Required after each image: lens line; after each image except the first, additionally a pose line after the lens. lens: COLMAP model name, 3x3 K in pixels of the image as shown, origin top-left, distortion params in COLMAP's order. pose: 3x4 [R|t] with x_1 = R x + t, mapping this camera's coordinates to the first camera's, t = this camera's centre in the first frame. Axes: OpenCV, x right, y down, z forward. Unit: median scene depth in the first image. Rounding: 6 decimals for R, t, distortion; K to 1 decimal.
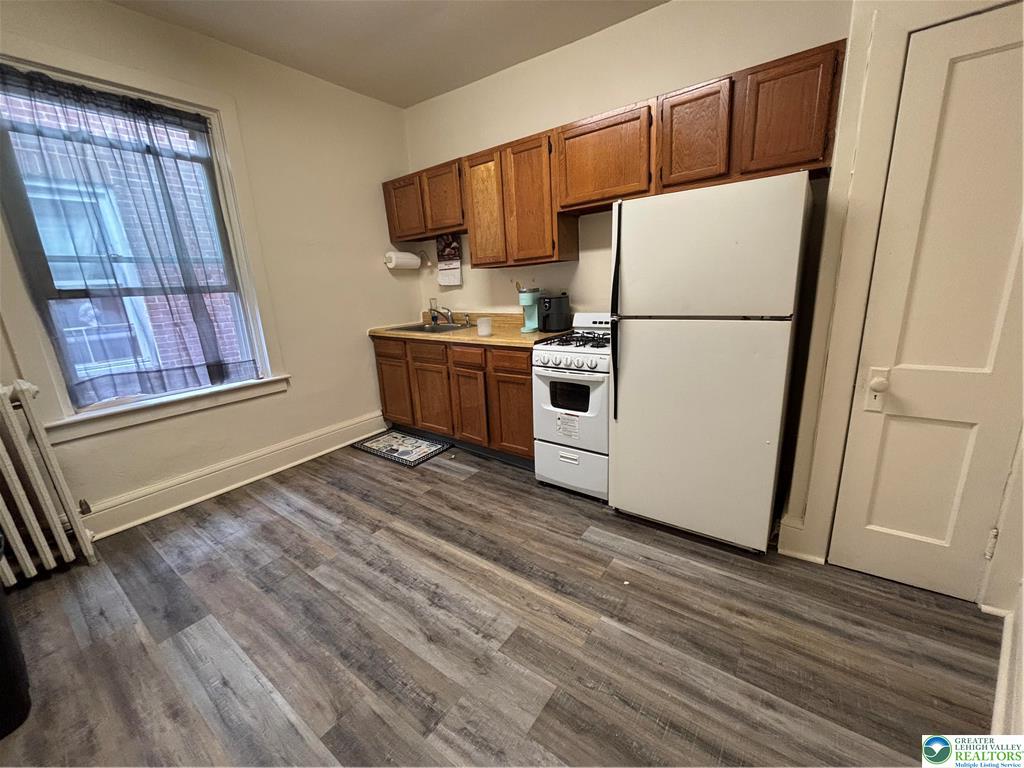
lens RADIAL K [[411.7, 0, 516.6], [0, 411.7, 384.6], [0, 0, 1]] dist [0.000488, 0.000551]
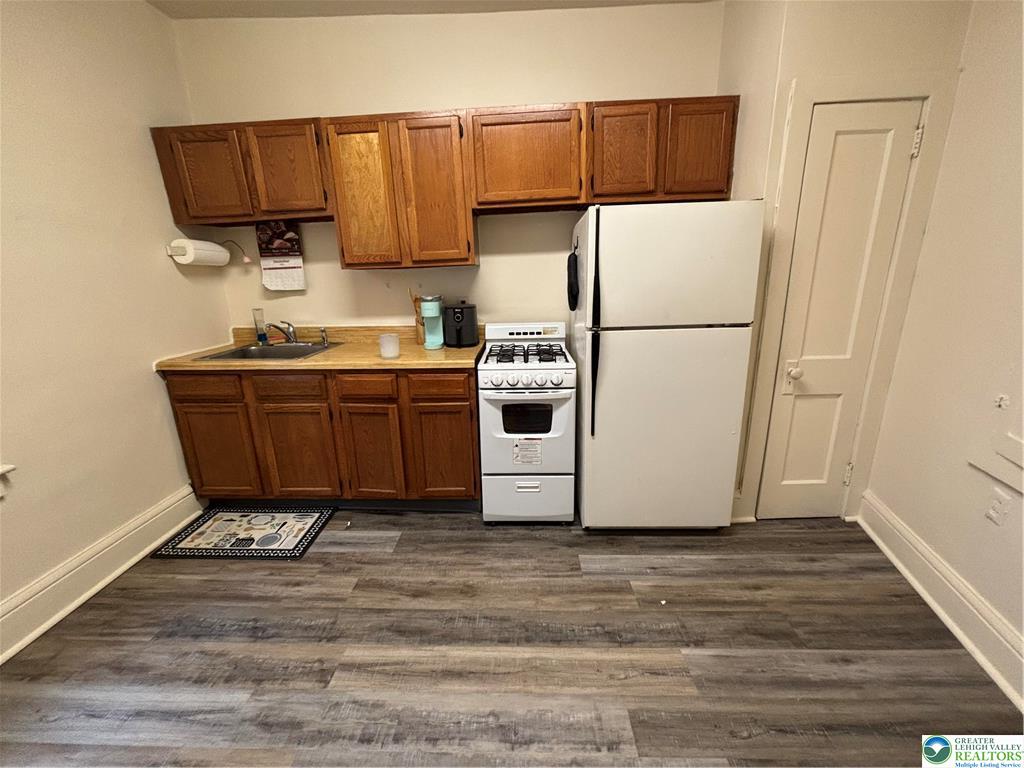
lens RADIAL K [[411.7, 0, 512.4], [0, 411.7, 383.0], [0, 0, 1]] dist [0.000488, 0.000551]
pose [[0.826561, -0.117799, 0.550381, -0.375219], [0.123821, 0.991955, 0.026355, -0.074690], [-0.549058, 0.046365, 0.834497, 0.273588]]
